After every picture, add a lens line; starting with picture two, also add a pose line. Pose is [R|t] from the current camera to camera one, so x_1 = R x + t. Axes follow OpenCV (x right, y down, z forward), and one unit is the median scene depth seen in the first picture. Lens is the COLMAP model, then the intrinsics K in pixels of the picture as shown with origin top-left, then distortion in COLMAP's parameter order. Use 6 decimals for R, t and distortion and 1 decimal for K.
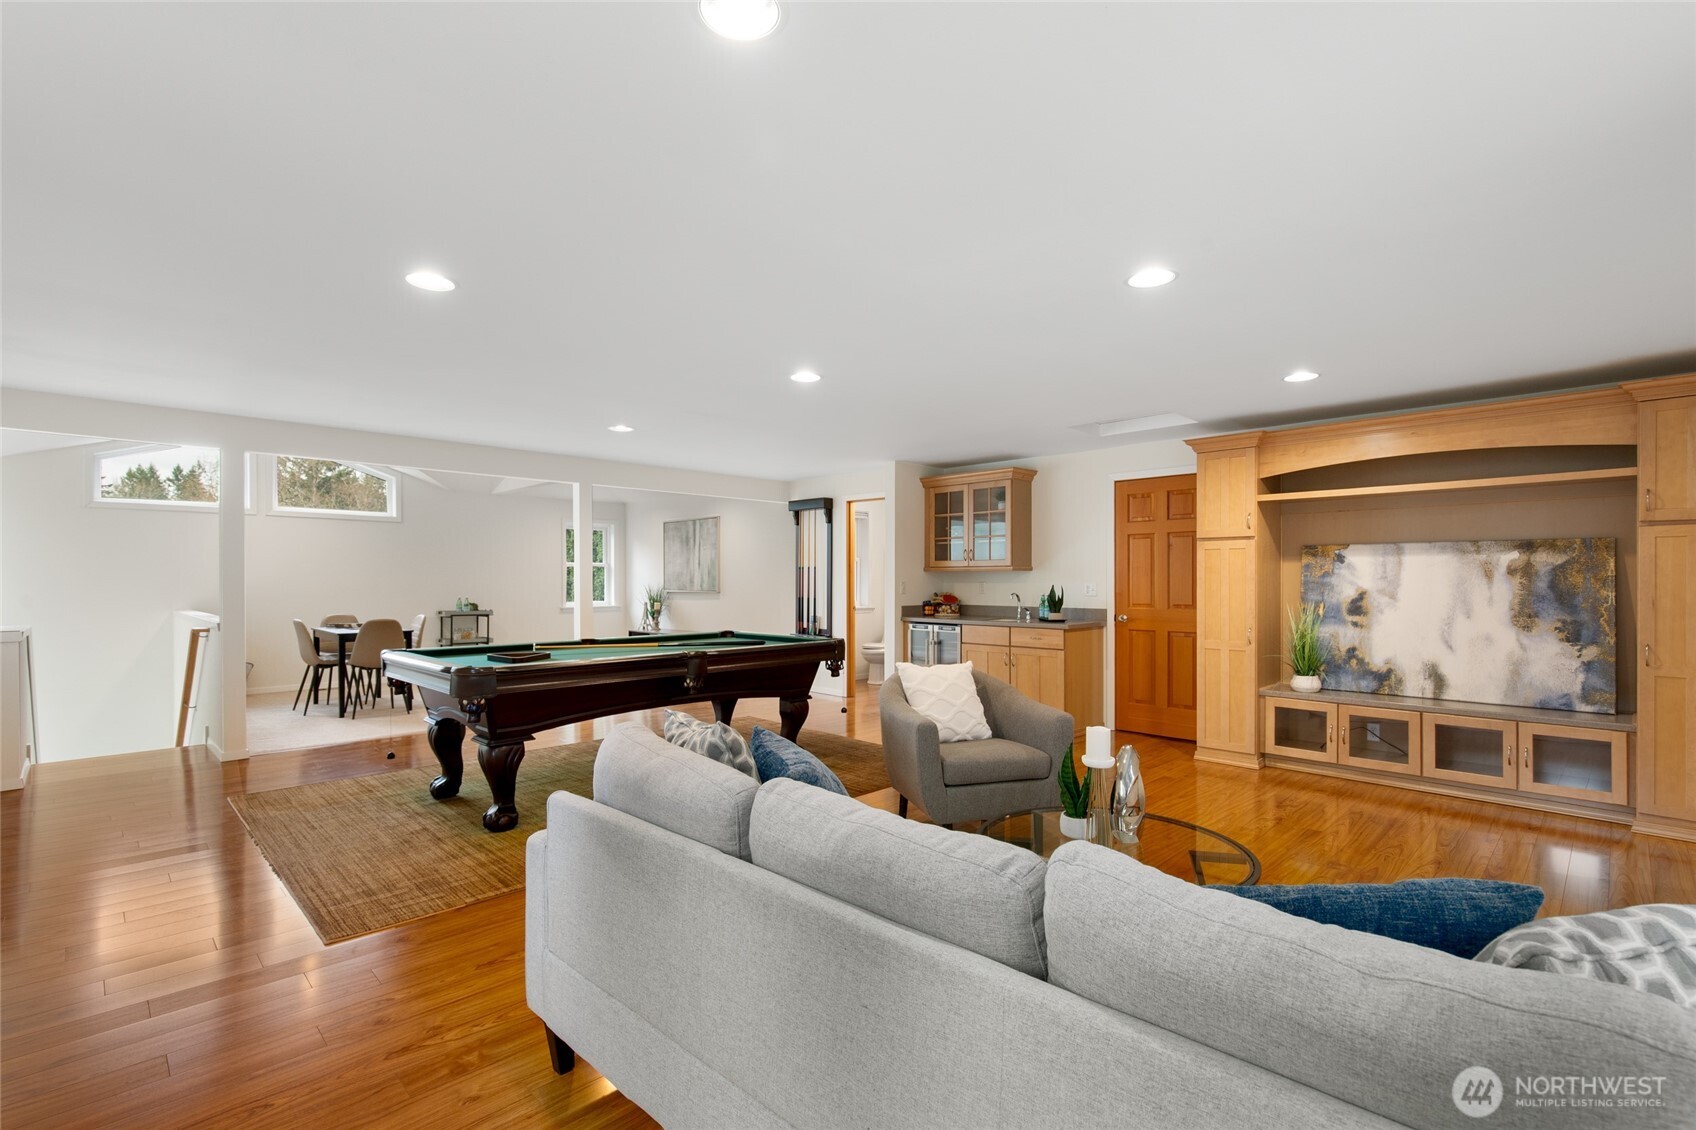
lens RADIAL K [[766.4, 0, 841.3], [0, 766.4, 576.1], [0, 0, 1]] dist [0.013650, -0.001511]
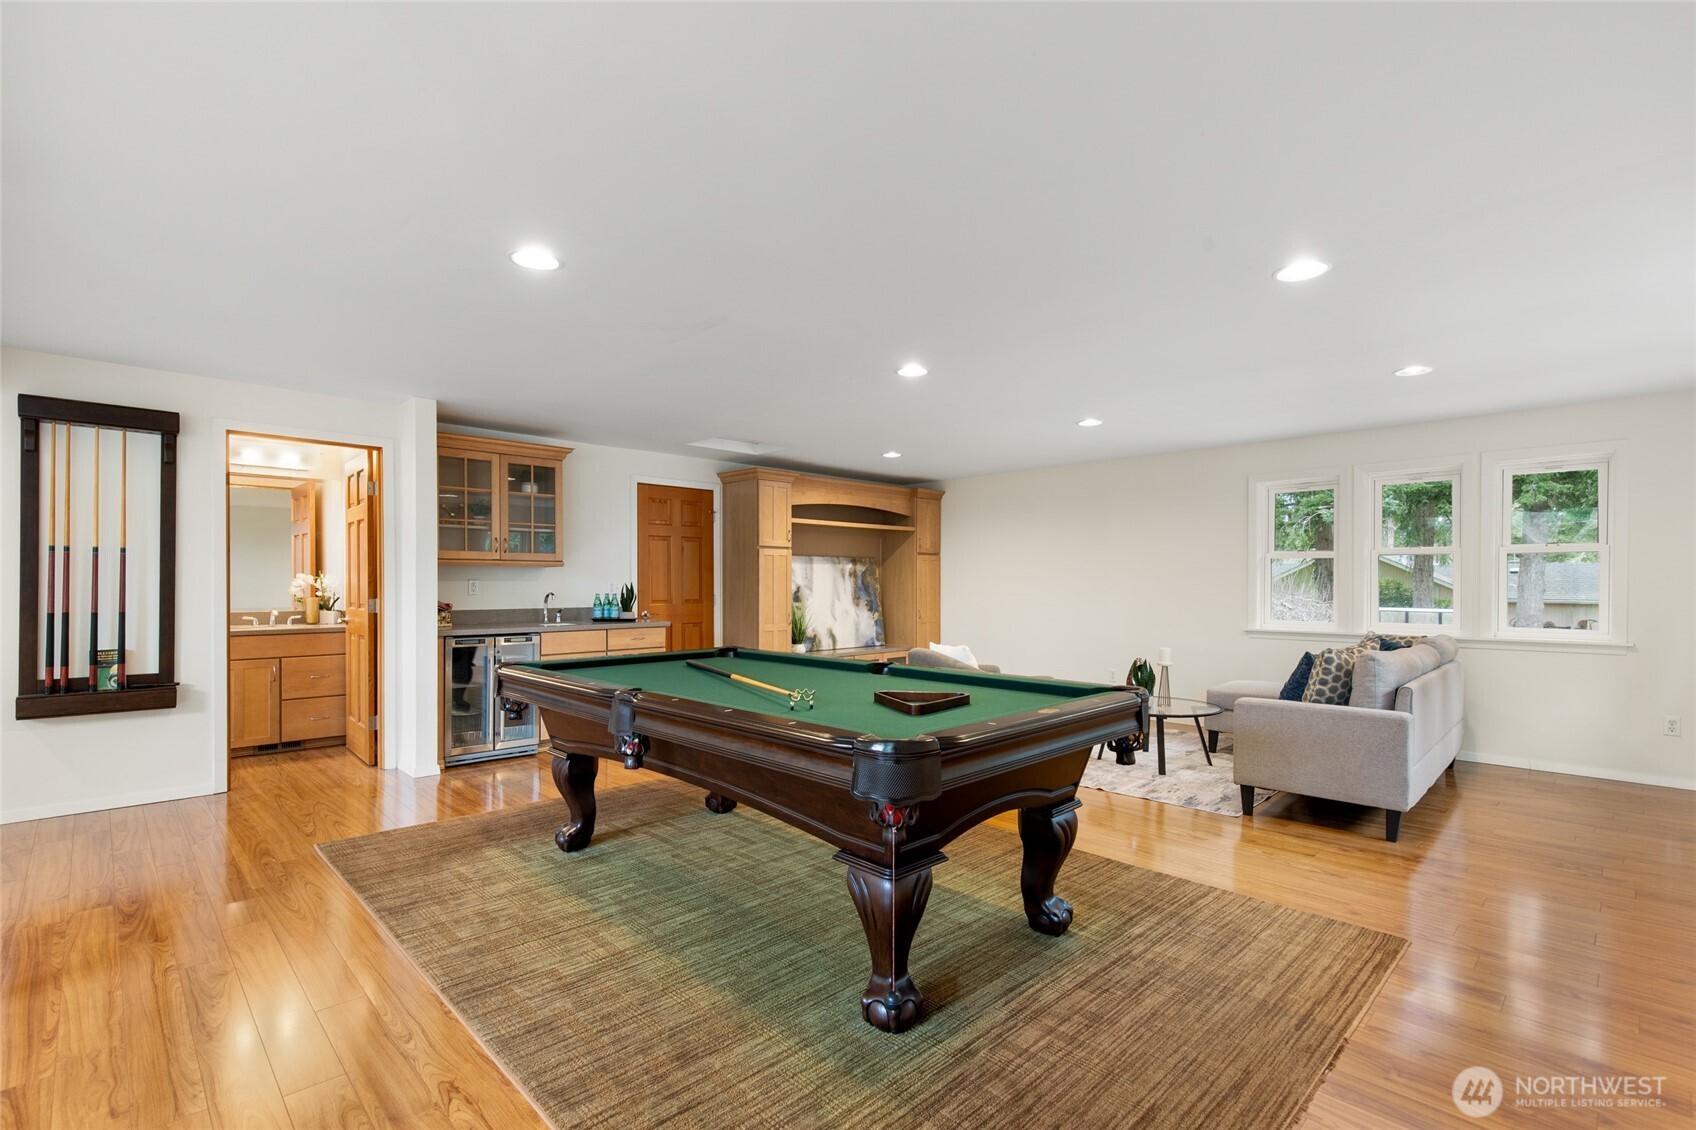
lens RADIAL K [[766.4, 0, 850.3], [0, 766.4, 577.0], [0, 0, 1]] dist [0.013650, -0.001511]
pose [[0.013724, 0.001051, 0.999905, -0.655955], [-0.013701, 0.999906, -0.000862, 0.000872], [-0.999812, -0.013688, 0.013738, 0.676986]]
